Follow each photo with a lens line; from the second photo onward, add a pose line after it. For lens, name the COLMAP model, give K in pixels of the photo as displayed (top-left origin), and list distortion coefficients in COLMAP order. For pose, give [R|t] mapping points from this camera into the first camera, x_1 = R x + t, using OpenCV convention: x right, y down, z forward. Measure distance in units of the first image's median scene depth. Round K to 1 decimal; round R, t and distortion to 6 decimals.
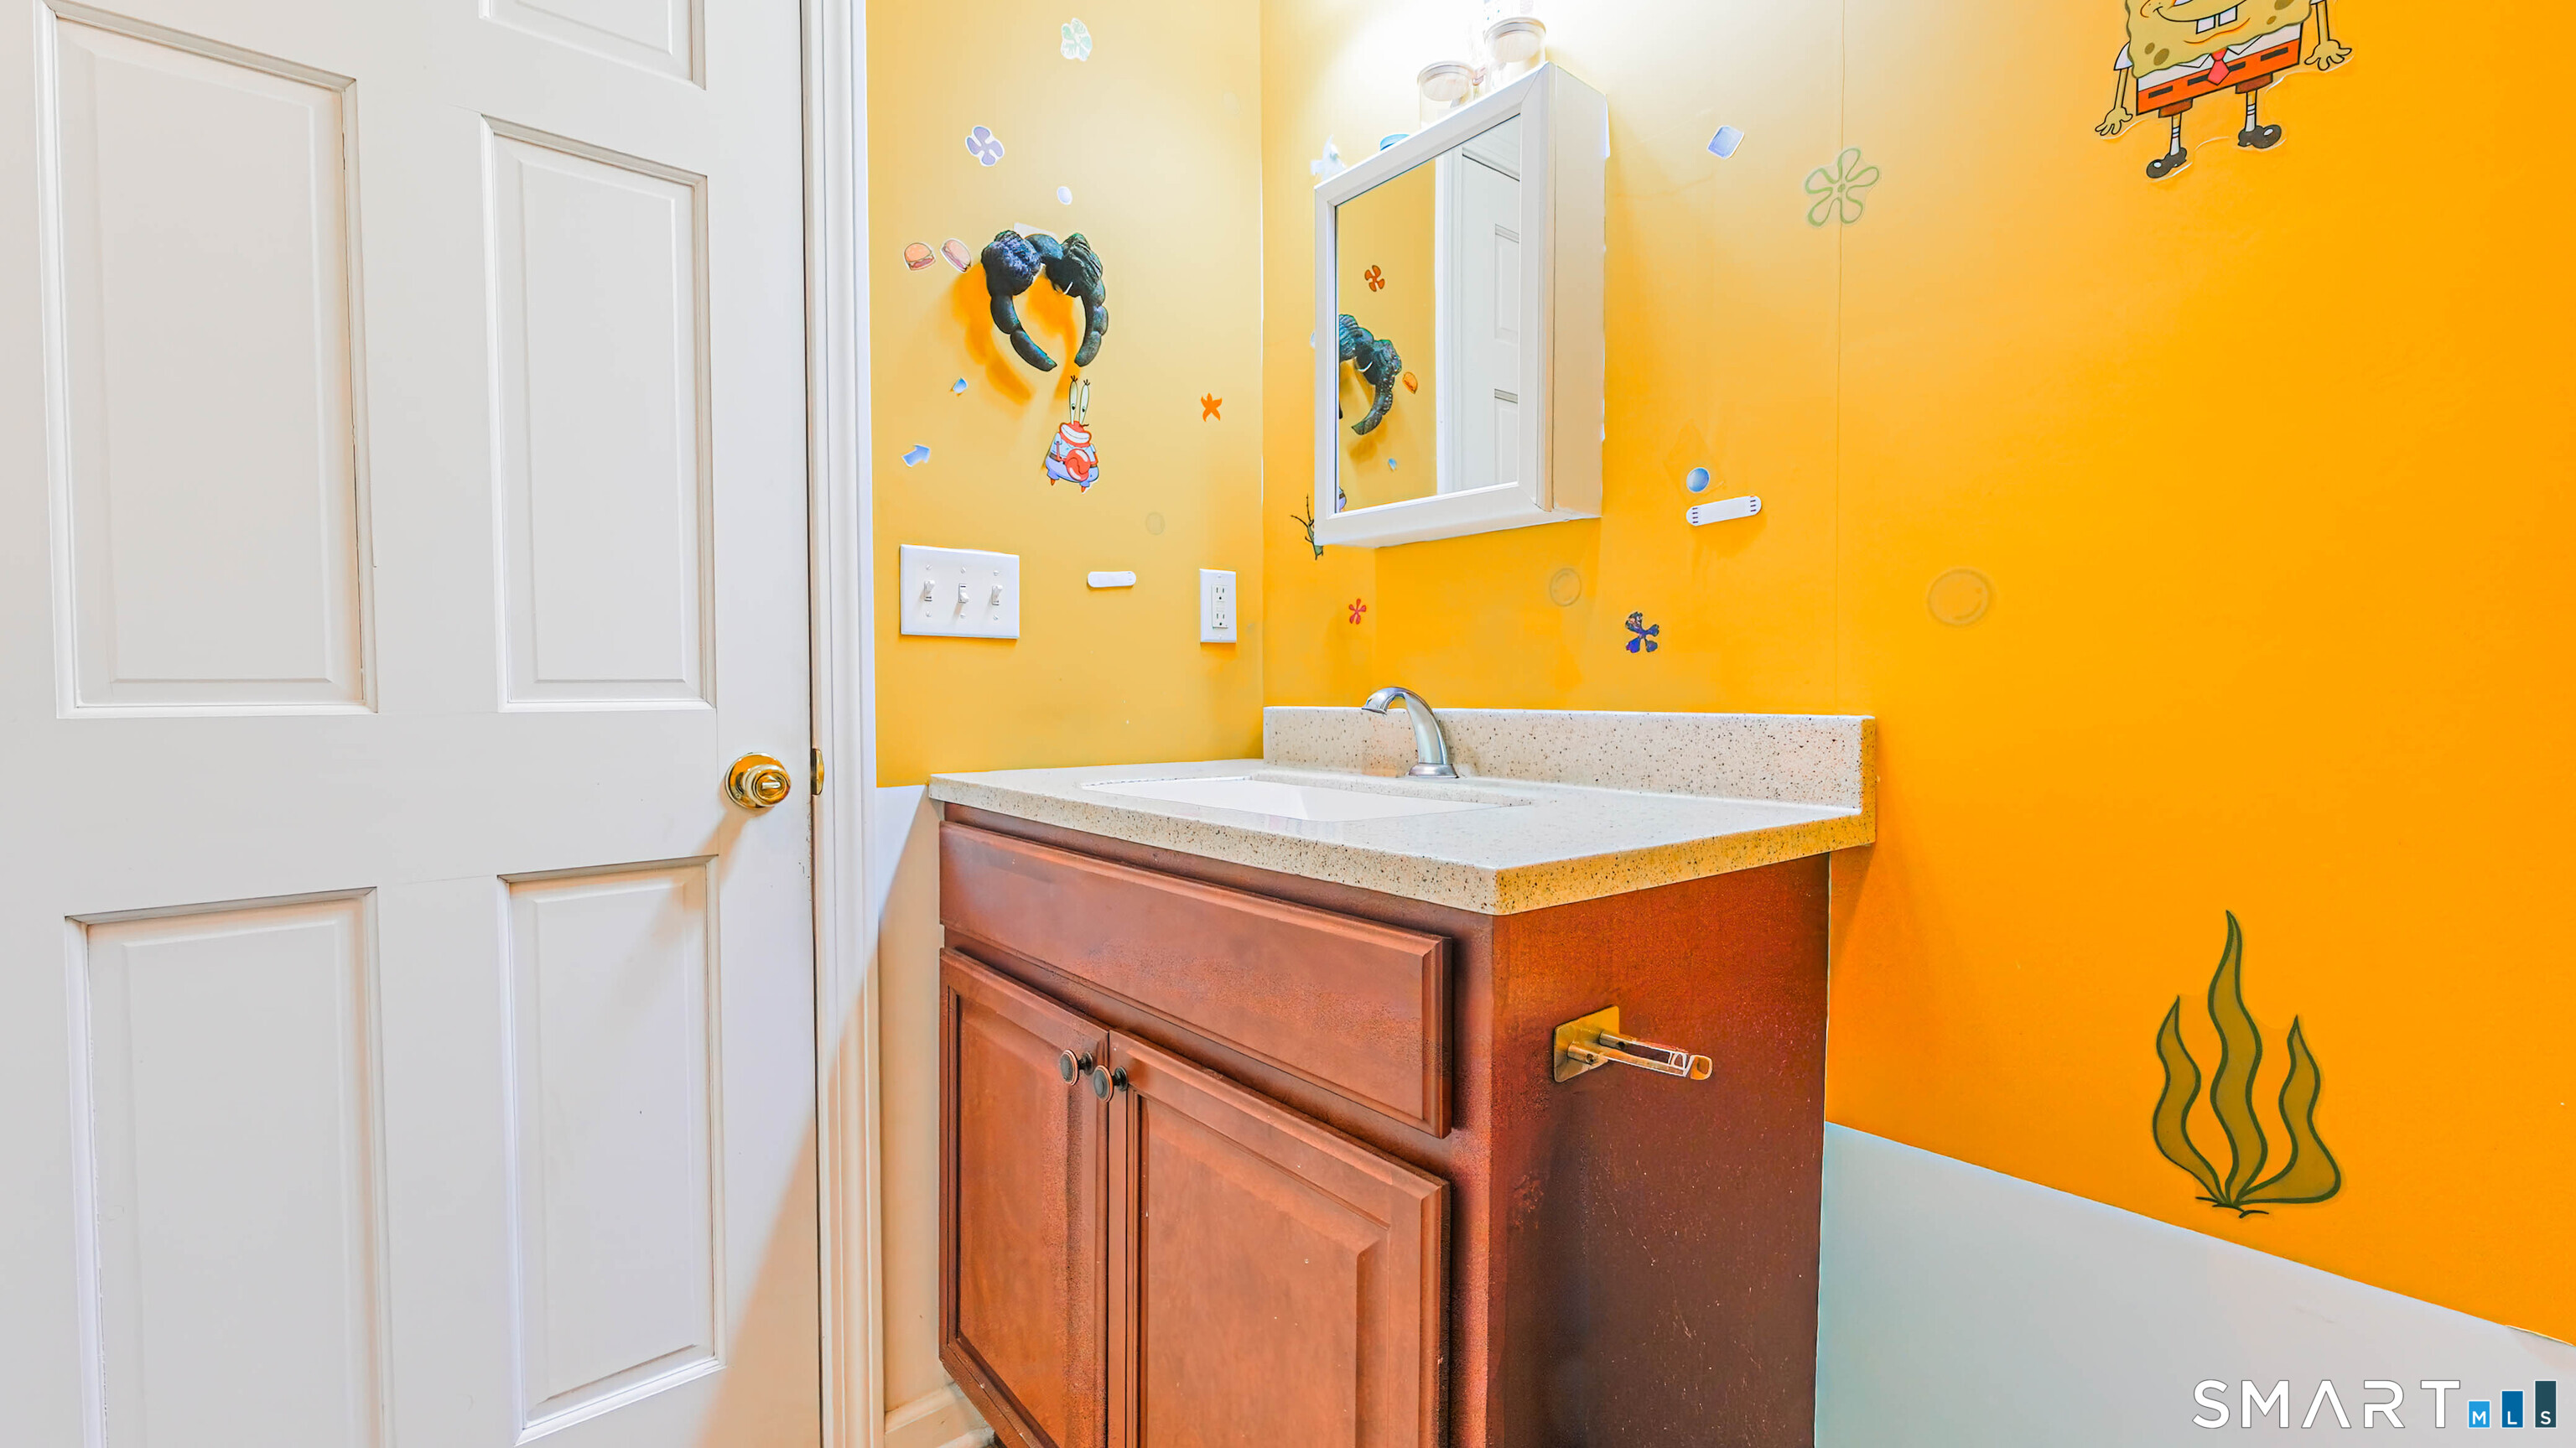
lens RADIAL K [[1066.1, 0, 1290.0], [0, 1066.1, 715.6], [0, 0, 1]] dist [-0.002008, -0.000107]
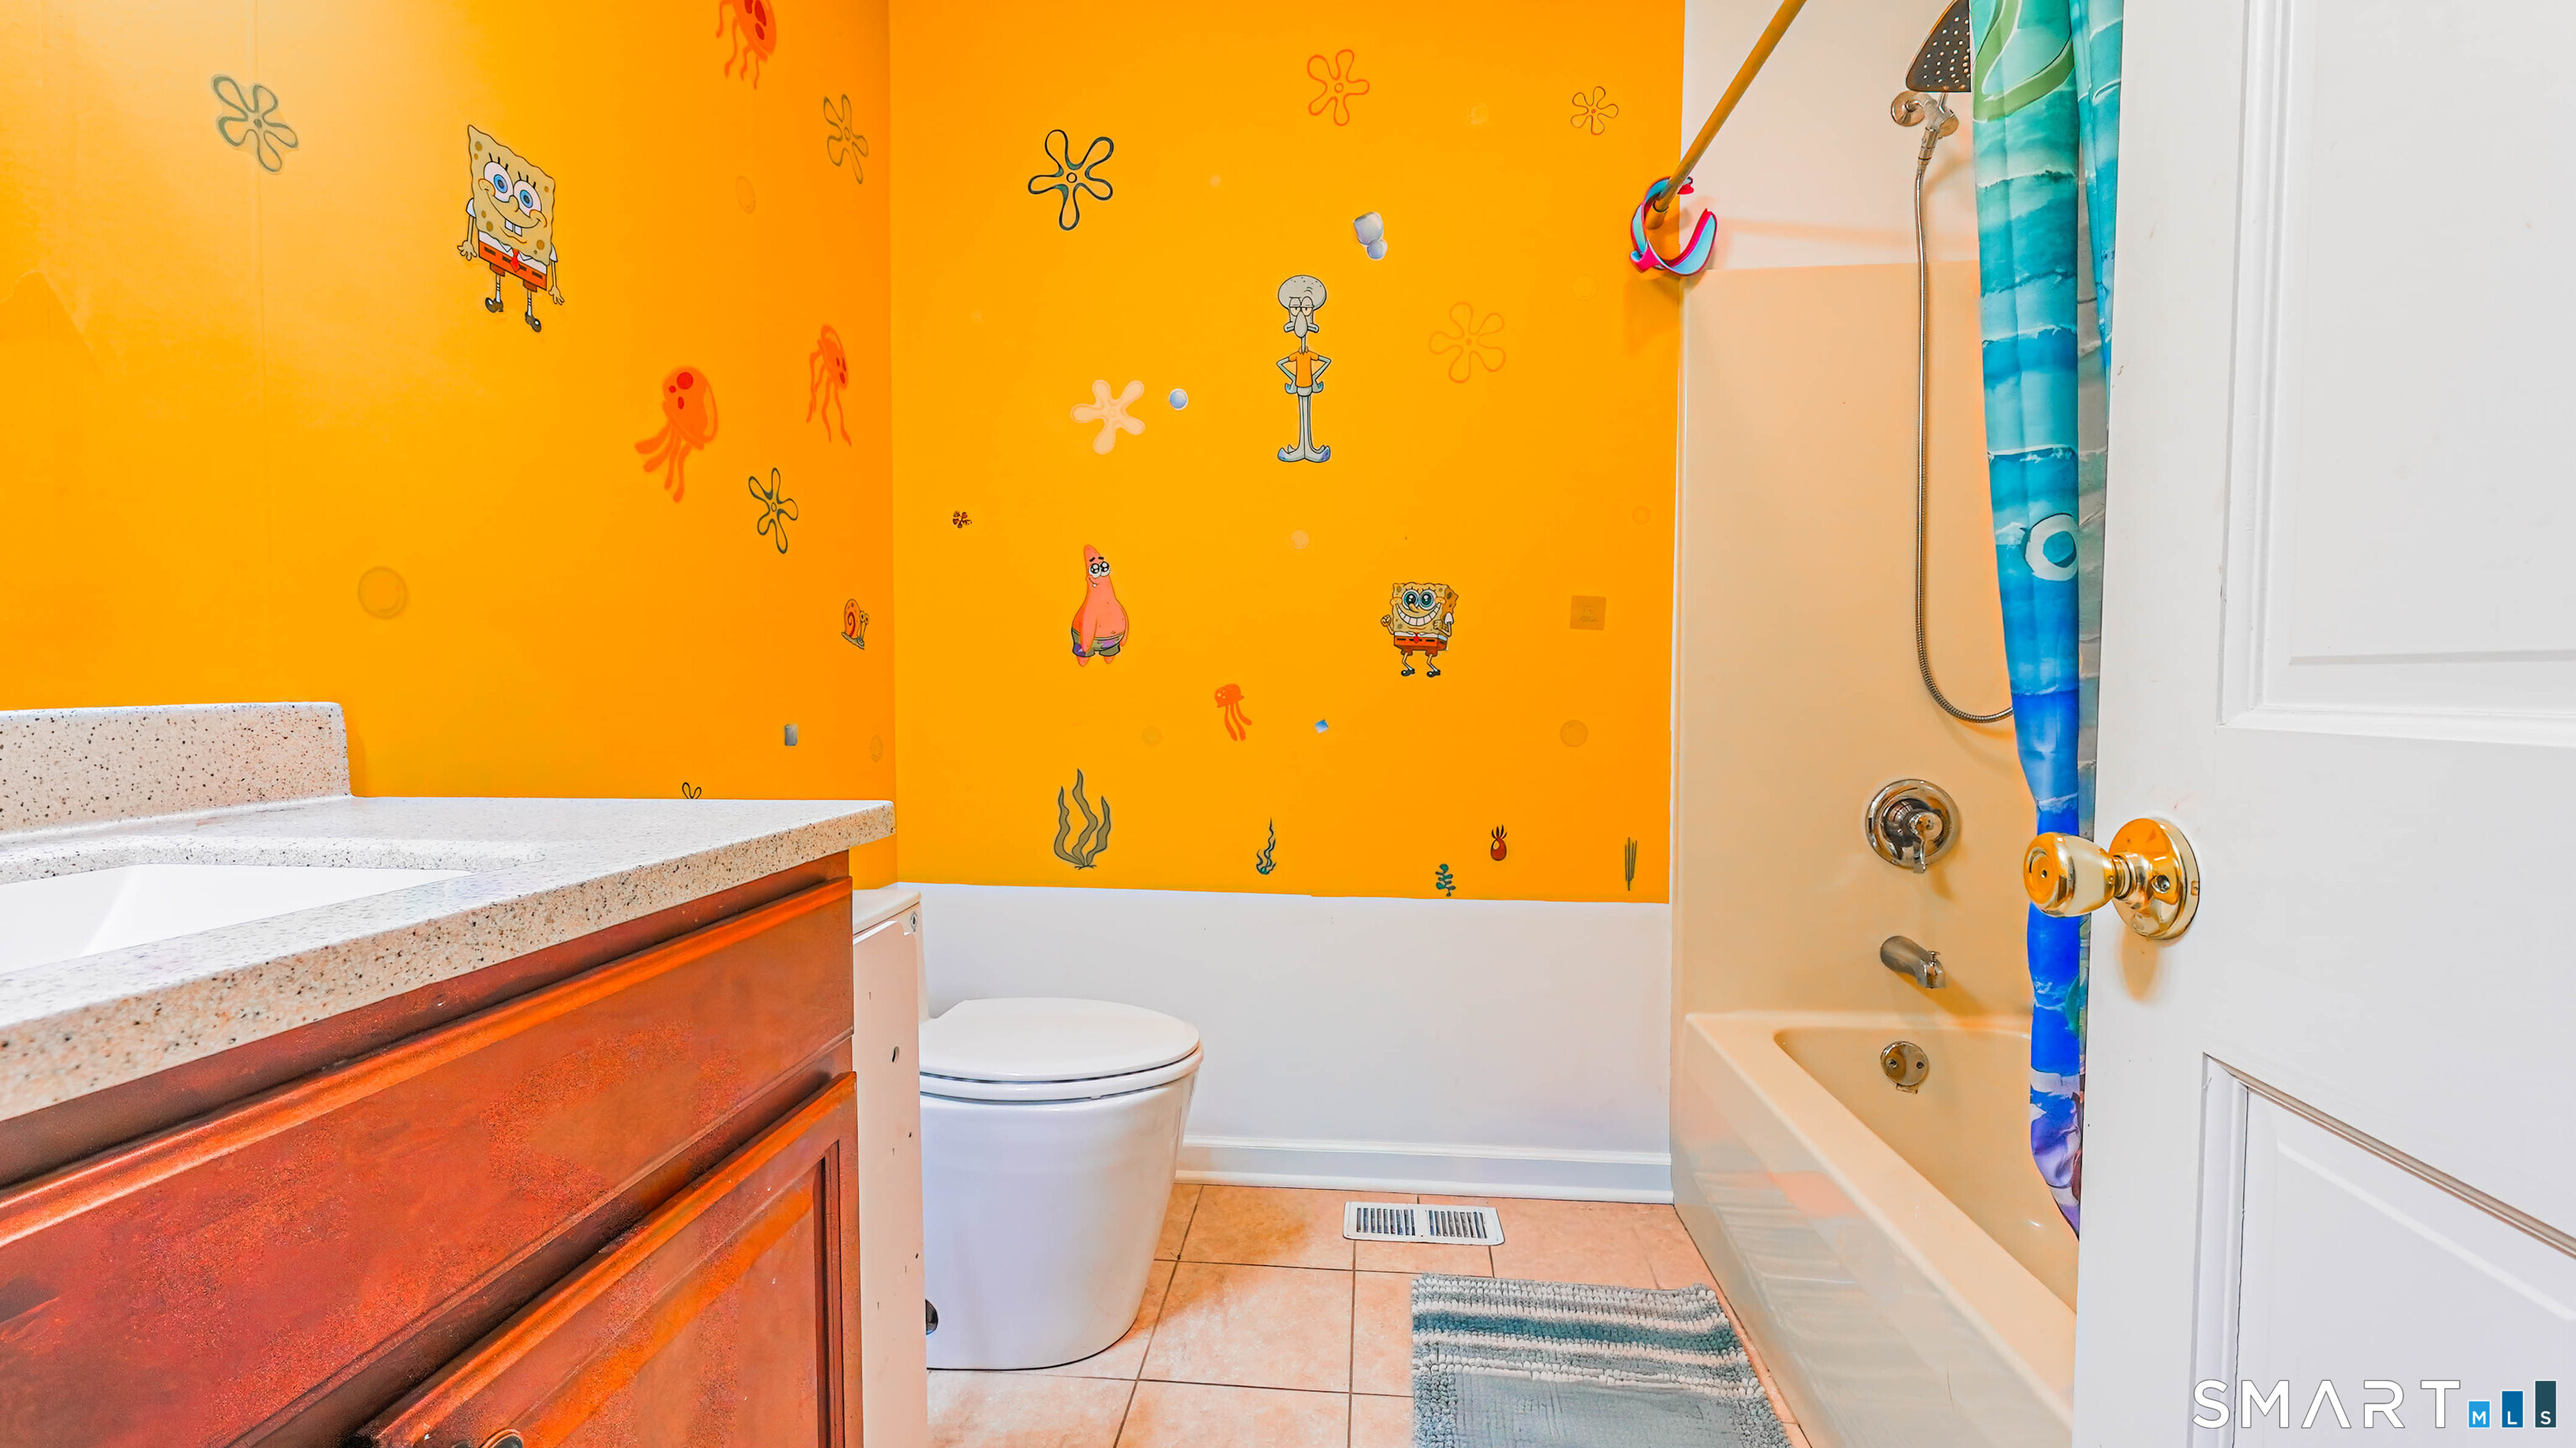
lens RADIAL K [[1066.1, 0, 1290.0], [0, 1066.1, 715.6], [0, 0, 1]] dist [-0.002008, -0.000107]
pose [[-0.724072, -0.024460, 0.689290, -0.900295], [0.012618, 0.998734, 0.048695, -0.026972], [-0.689609, 0.043956, -0.722847, 1.268590]]
